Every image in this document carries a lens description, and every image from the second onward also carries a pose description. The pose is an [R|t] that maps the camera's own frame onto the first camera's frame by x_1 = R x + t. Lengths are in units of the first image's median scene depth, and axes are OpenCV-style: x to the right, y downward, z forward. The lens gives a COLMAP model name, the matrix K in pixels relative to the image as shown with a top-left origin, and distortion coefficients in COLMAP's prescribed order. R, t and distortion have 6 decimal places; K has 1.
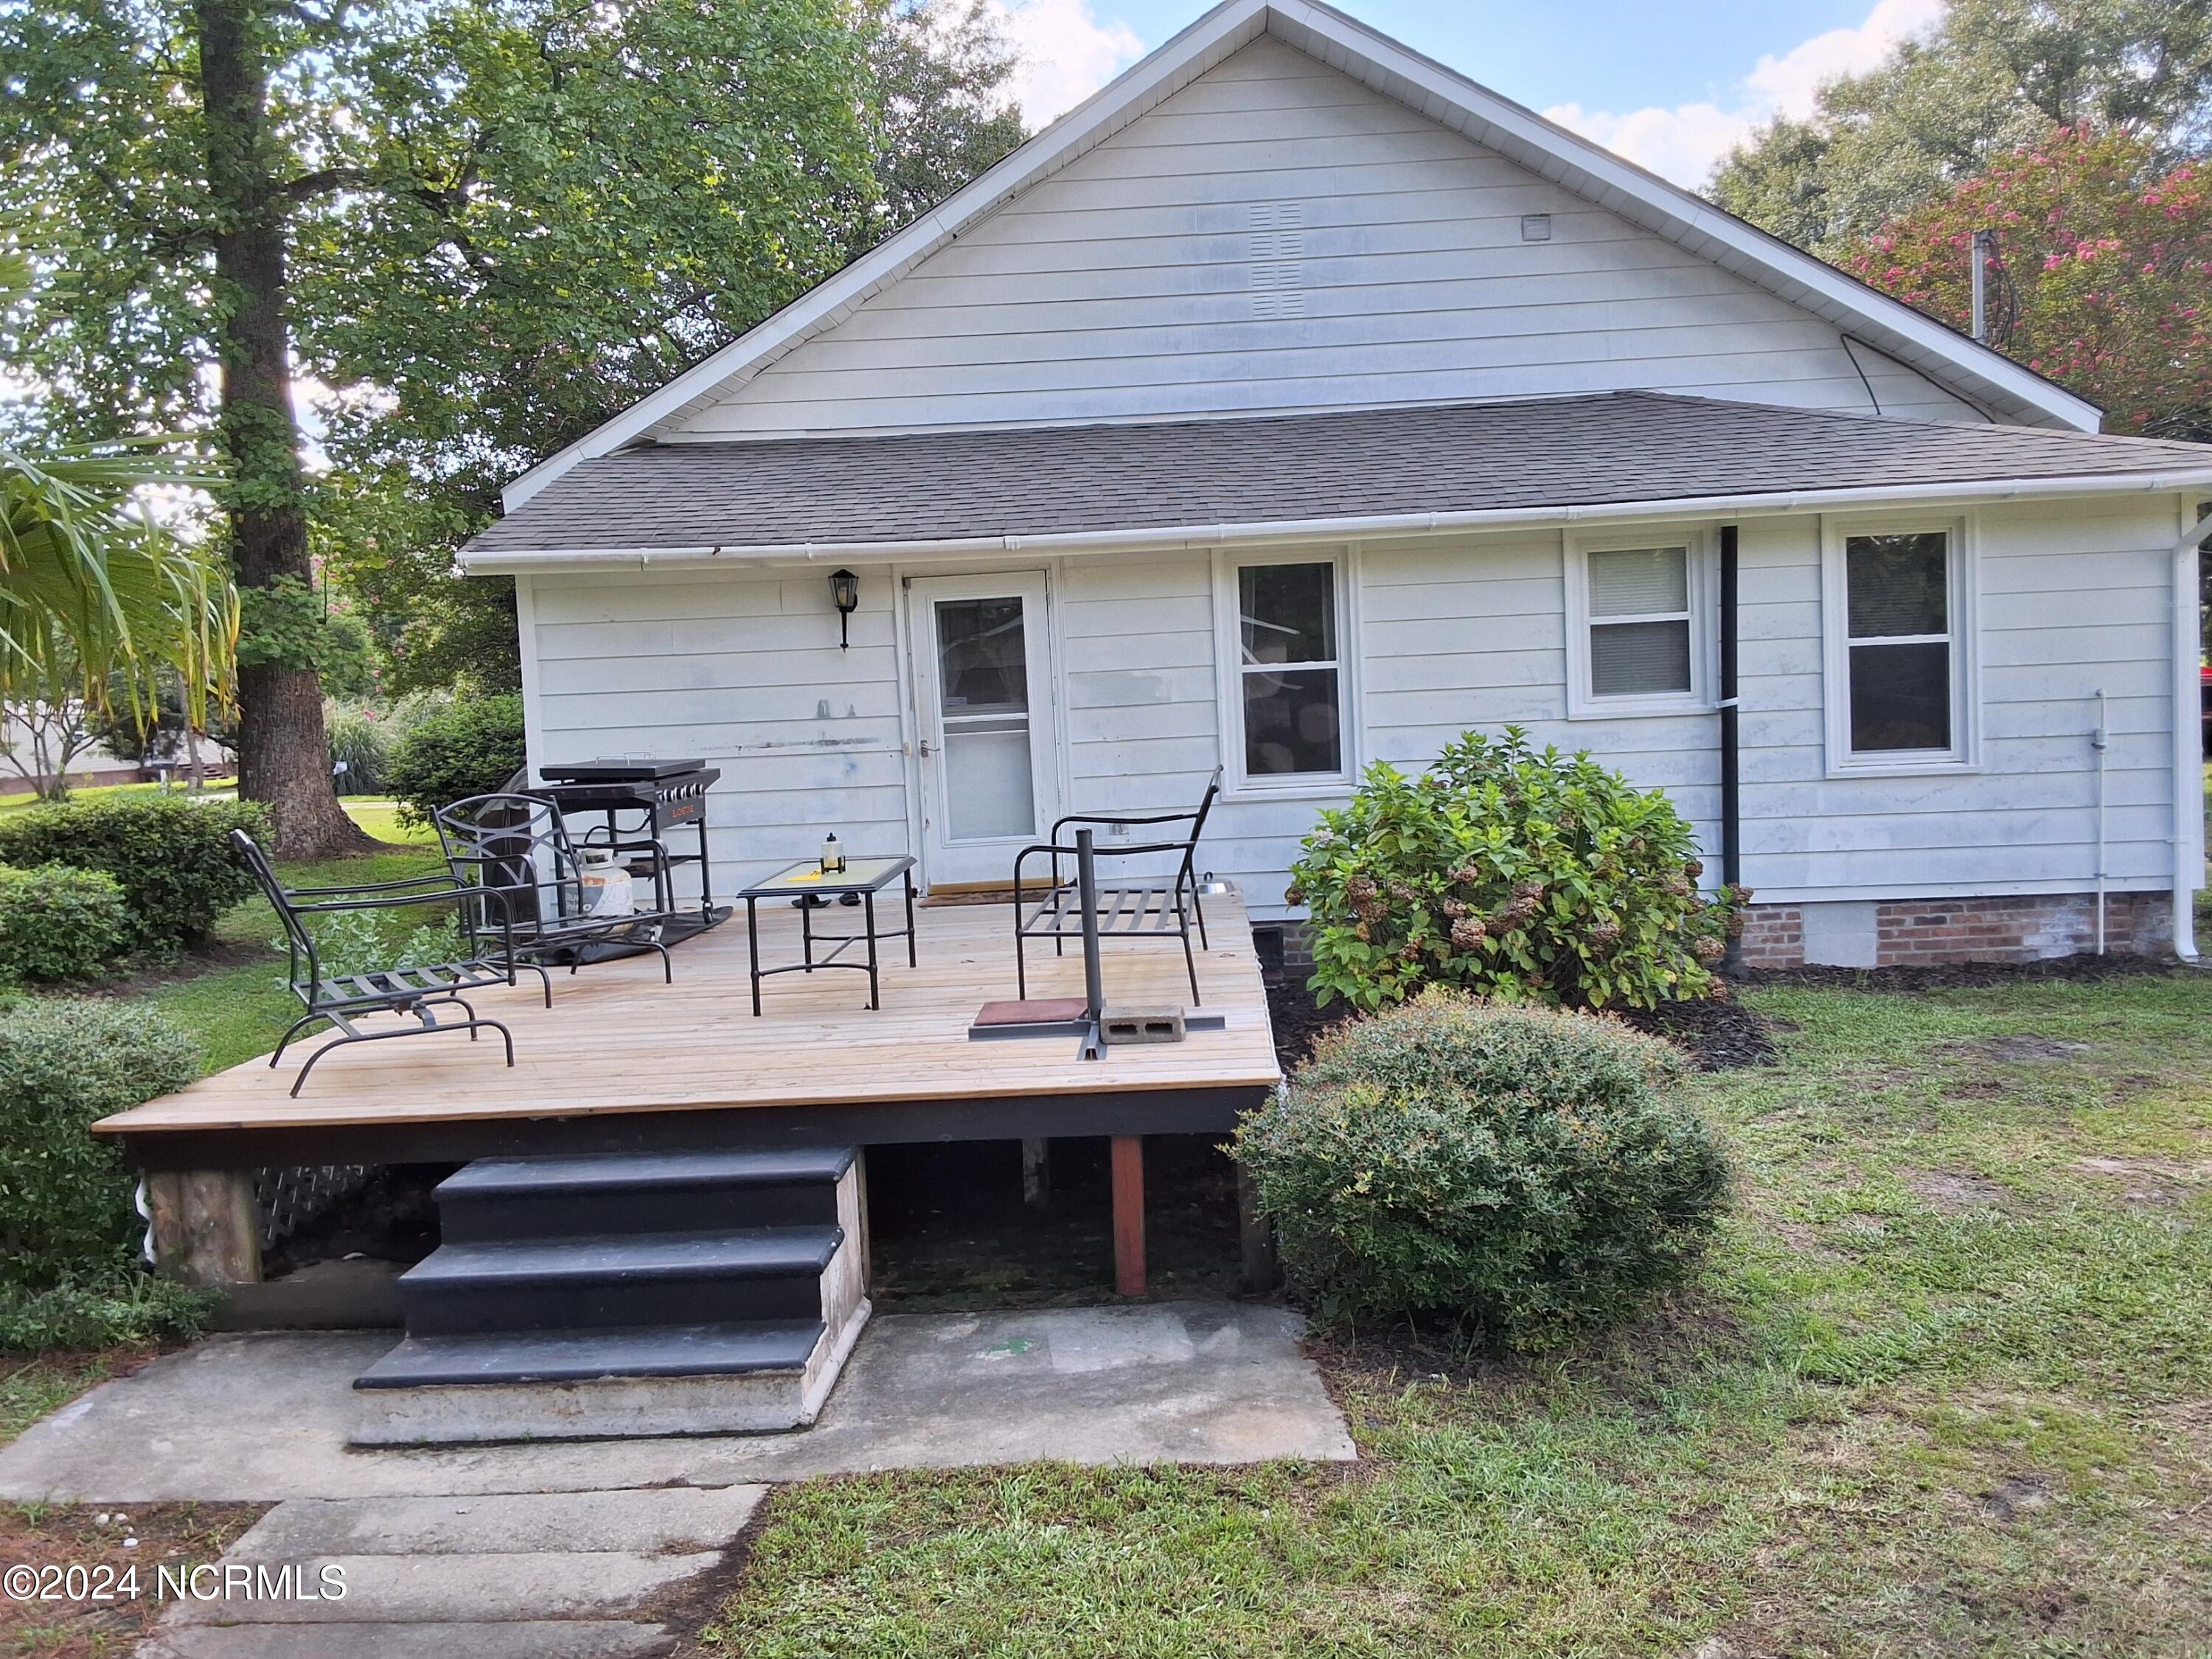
lens RADIAL K [[1804.3, 0, 1110.5], [0, 1804.3, 789.9], [0, 0, 1]] dist [0.136147, -0.210761]
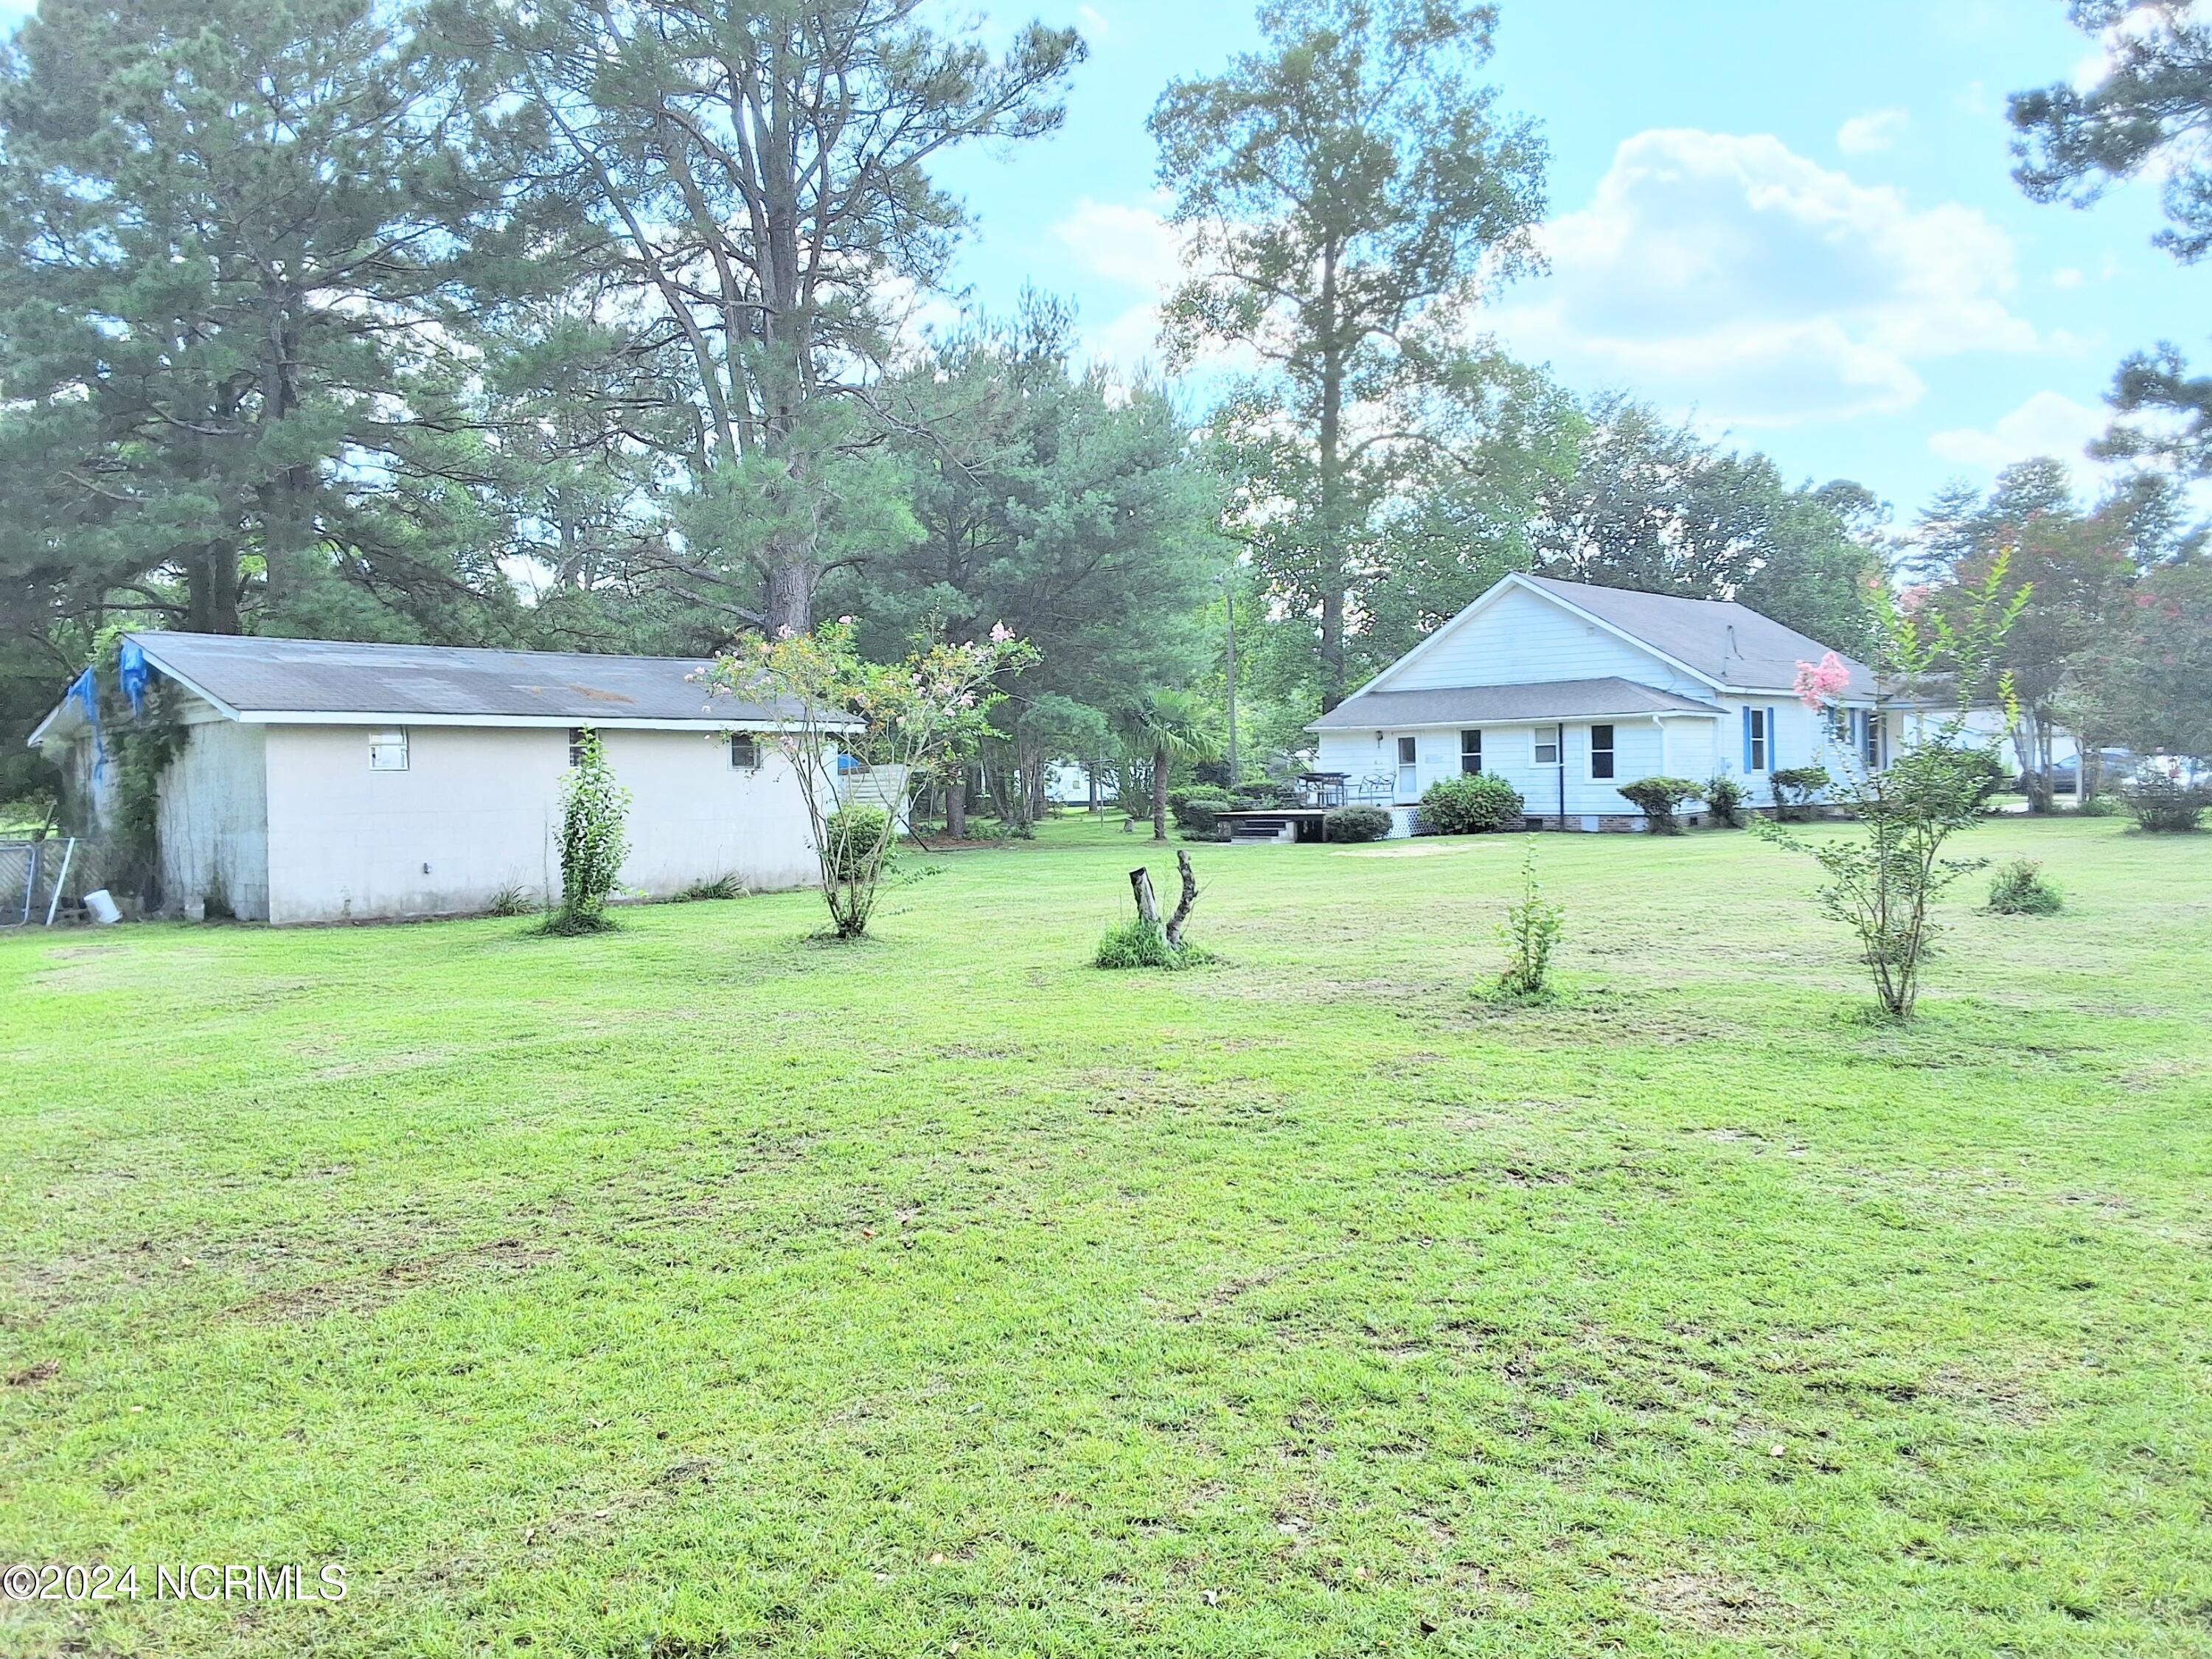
lens RADIAL K [[1804.3, 0, 1117.2], [0, 1804.3, 751.2], [0, 0, 1]] dist [0.136147, -0.210761]
pose [[0.770485, 0.018318, -0.637195, 2.183749], [-0.045027, 0.998654, -0.025737, 0.072422], [0.635866, 0.048521, 0.770273, -2.824314]]
